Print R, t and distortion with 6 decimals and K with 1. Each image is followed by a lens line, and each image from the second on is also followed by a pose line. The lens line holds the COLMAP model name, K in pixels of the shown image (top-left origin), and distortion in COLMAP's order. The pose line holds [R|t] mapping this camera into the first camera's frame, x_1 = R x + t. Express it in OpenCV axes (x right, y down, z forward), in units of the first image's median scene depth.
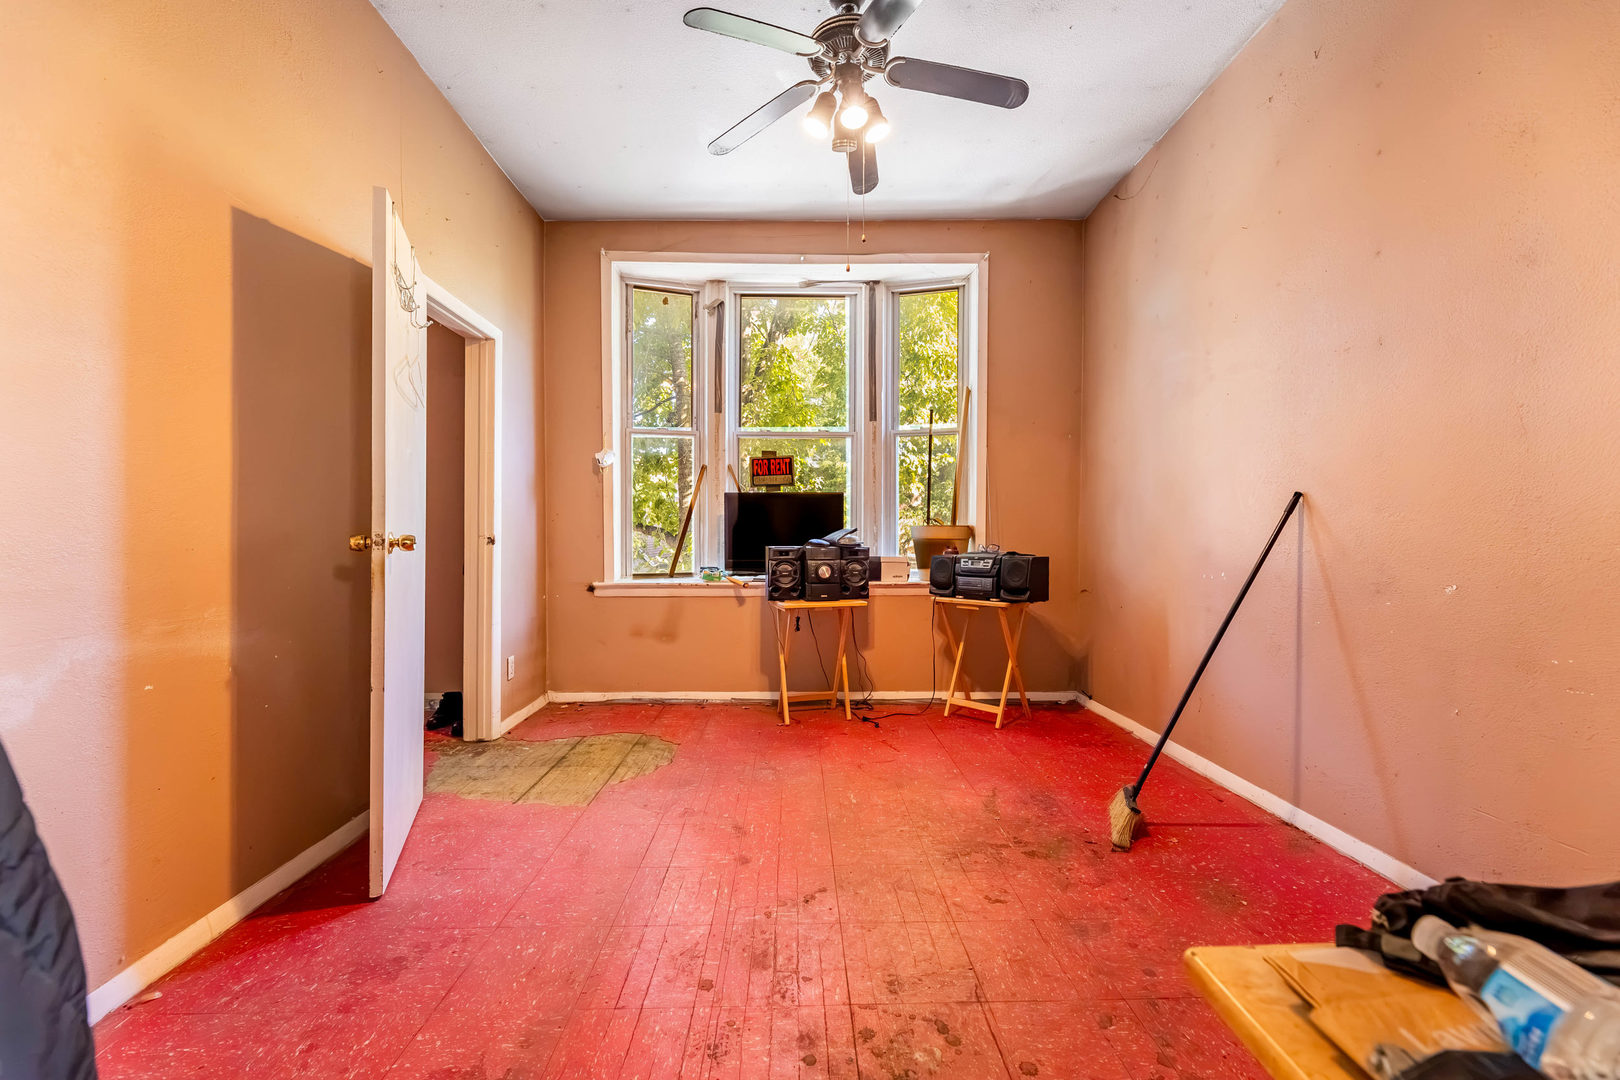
lens RADIAL K [[647.6, 0, 807.7], [0, 647.6, 539.3], [0, 0, 1]] dist [-0.002308, -0.000382]
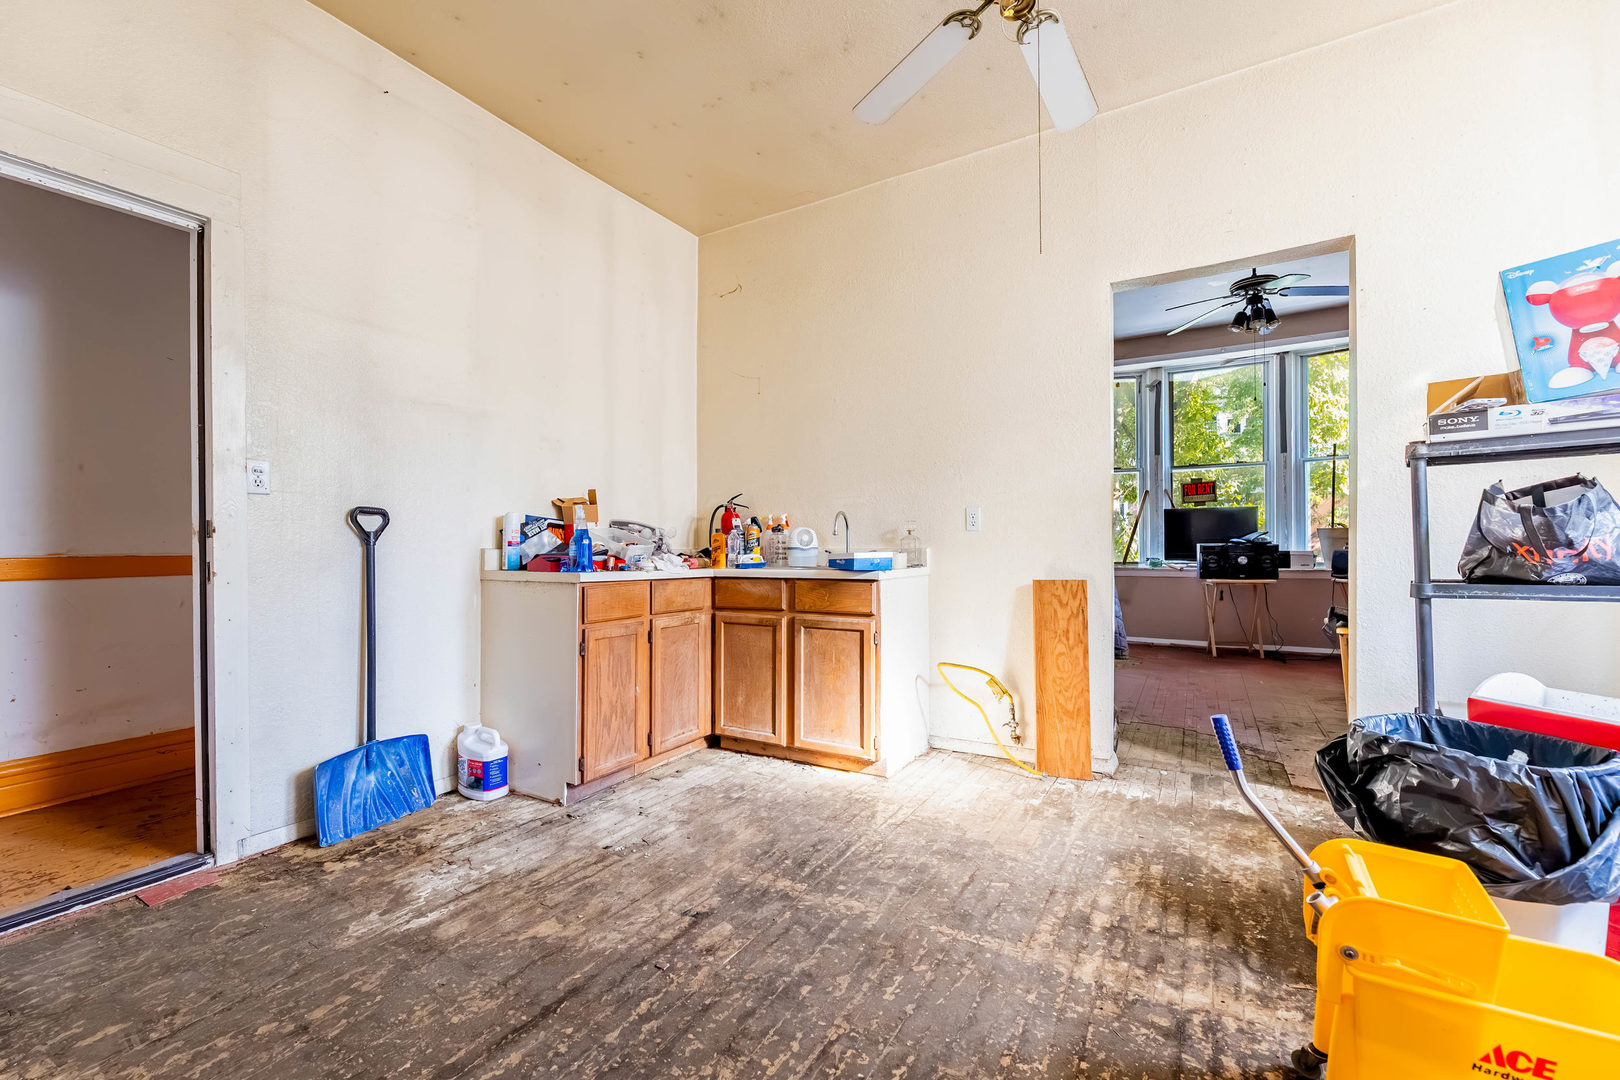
lens RADIAL K [[647.6, 0, 819.9], [0, 647.6, 544.3], [0, 0, 1]] dist [-0.002308, -0.000382]
pose [[0.851365, -0.006291, -0.524536, -0.018736], [0.006663, 0.999977, -0.001179, 0.006752], [0.524532, -0.002492, 0.851387, -0.692340]]
